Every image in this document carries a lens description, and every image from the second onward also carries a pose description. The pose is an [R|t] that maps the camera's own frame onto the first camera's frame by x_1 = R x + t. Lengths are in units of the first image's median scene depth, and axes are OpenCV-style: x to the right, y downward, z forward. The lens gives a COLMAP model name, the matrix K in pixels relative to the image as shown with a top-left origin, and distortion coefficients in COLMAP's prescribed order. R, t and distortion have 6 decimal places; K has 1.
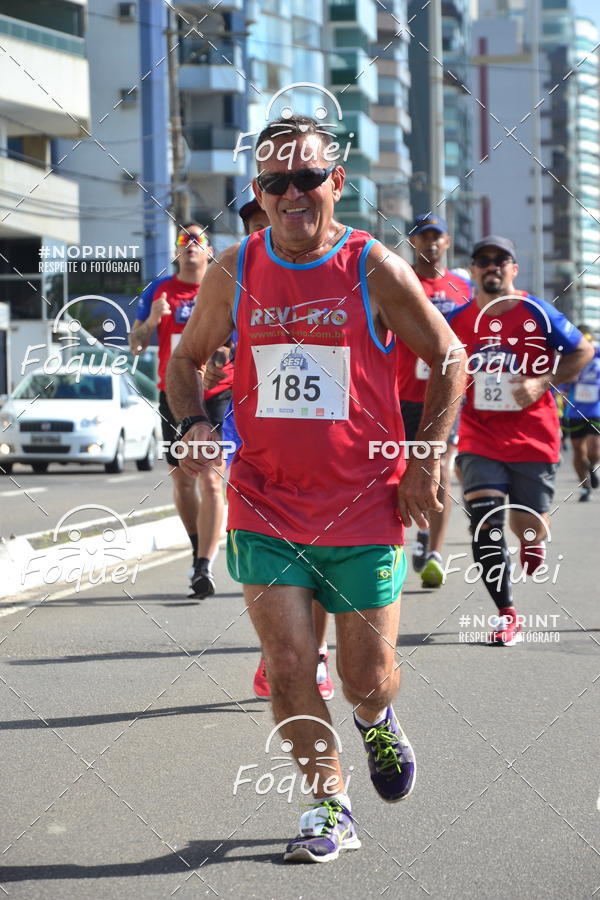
lens RADIAL K [[6229.2, 0, 488.4], [0, 6229.2, 449.6], [0, 0, 1]] dist [1.971369, -79.259721]
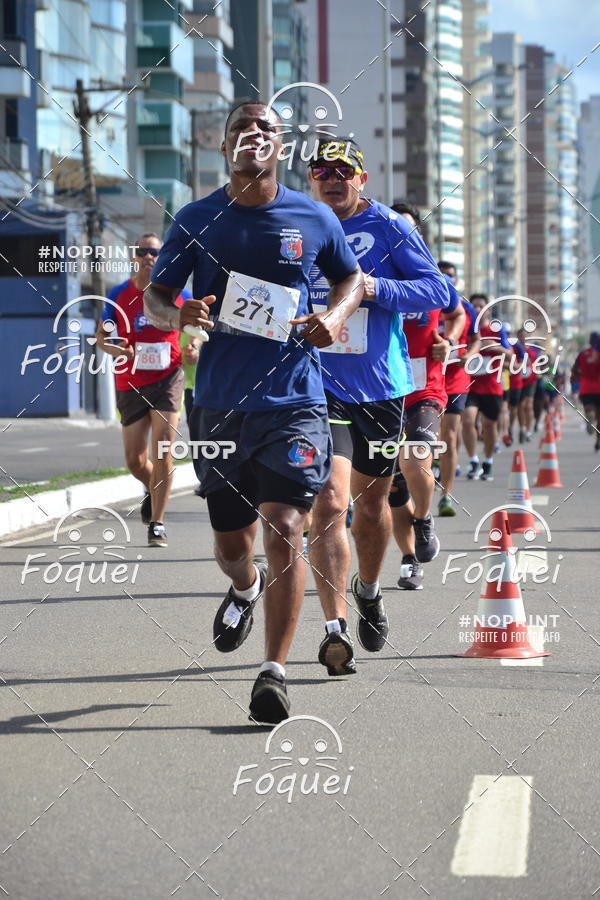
lens RADIAL K [[5905.8, 0, 438.2], [0, 5905.8, 446.9], [0, 0, 1]] dist [1.798953, -29.740098]
pose [[0.999674, 0.008471, 0.024088, -0.003938], [-0.008356, 0.999953, -0.004851, 0.005088], [-0.024128, 0.004649, 0.999698, 0.219742]]
